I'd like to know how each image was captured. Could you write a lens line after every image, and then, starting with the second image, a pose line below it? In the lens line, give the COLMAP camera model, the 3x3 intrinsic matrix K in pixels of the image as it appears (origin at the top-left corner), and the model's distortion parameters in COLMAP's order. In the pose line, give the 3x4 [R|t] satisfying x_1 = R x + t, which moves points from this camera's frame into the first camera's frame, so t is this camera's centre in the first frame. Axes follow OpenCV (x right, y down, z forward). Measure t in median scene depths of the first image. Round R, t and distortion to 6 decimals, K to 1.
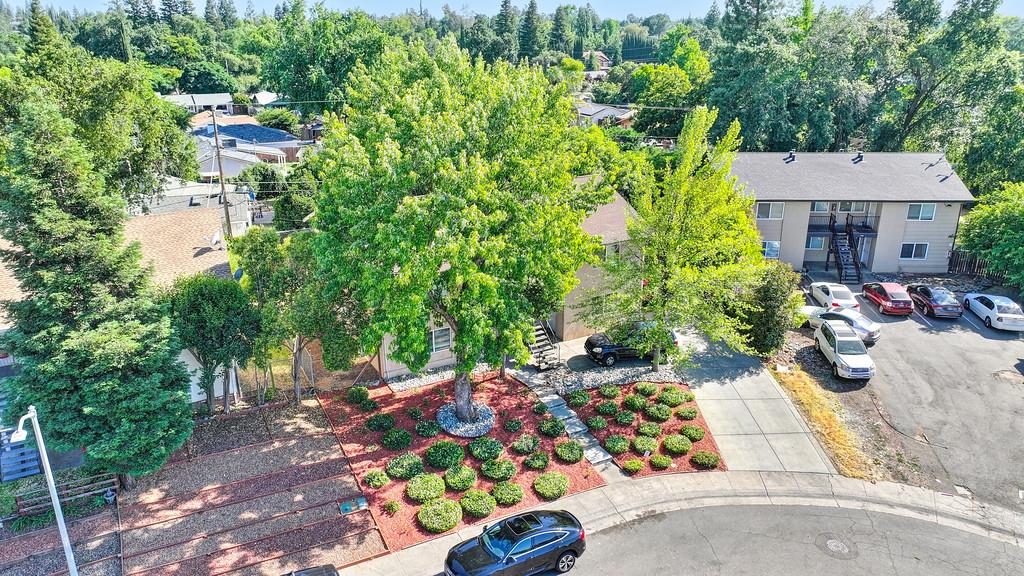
lens RADIAL K [[729.7, 0, 516.2], [0, 729.7, 286.7], [0, 0, 1]] dist [0.005630, 0.011417]
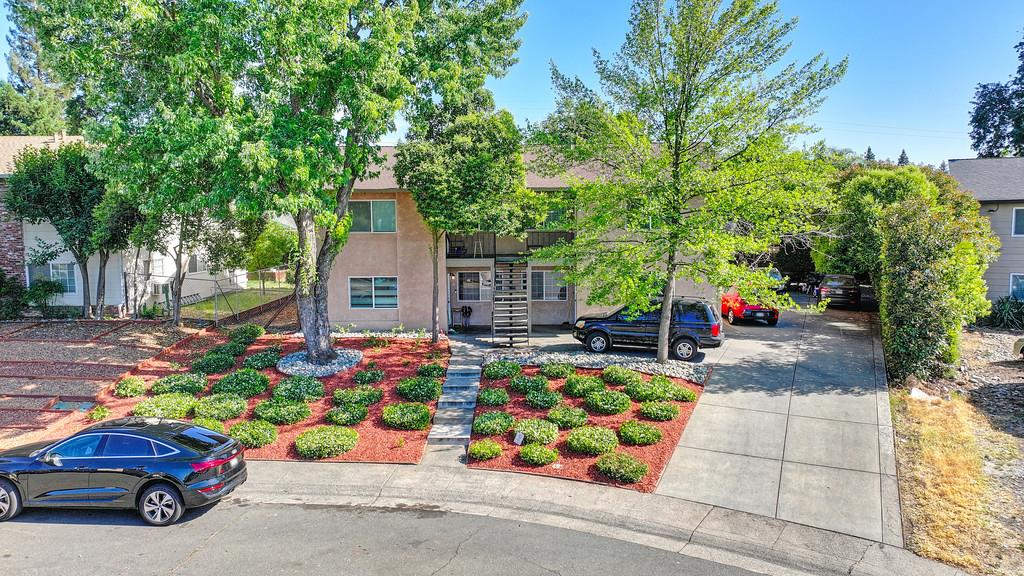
lens RADIAL K [[729.7, 0, 512.5], [0, 729.7, 289.9], [0, 0, 1]] dist [0.005630, 0.011417]
pose [[0.871282, 0.046251, -0.488598, 0.427008], [-0.163030, 0.966292, -0.199250, 0.224445], [0.462913, 0.253259, 0.849454, 0.484667]]
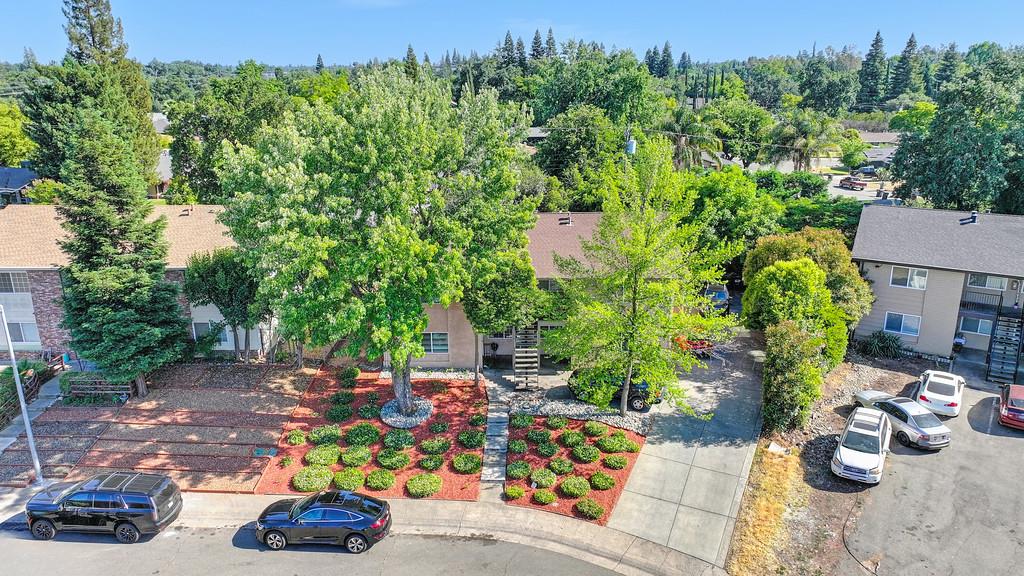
lens RADIAL K [[729.7, 0, 511.1], [0, 729.7, 287.3], [0, 0, 1]] dist [0.005630, 0.011417]
pose [[0.867800, 0.139457, -0.476943, 0.564676], [-0.164663, 0.986286, -0.011219, -0.016249], [0.468837, 0.088271, 0.878863, 0.100469]]
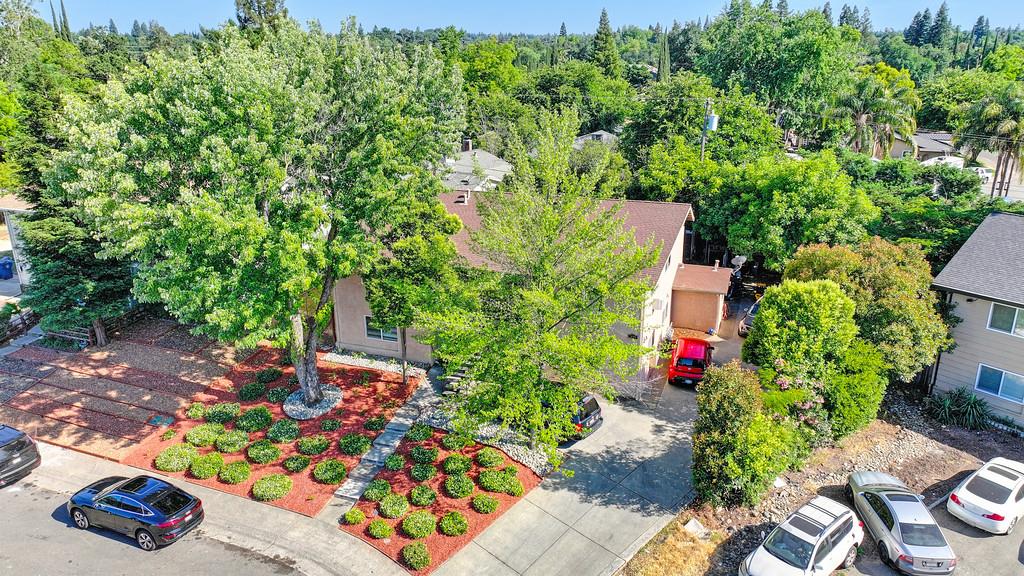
lens RADIAL K [[729.7, 0, 506.5], [0, 729.7, 281.7], [0, 0, 1]] dist [0.005630, 0.011417]
pose [[0.655613, 0.237889, -0.716645, 0.790524], [-0.253405, 0.963353, 0.087959, -0.133991], [0.711307, 0.123934, 0.691869, 0.480188]]
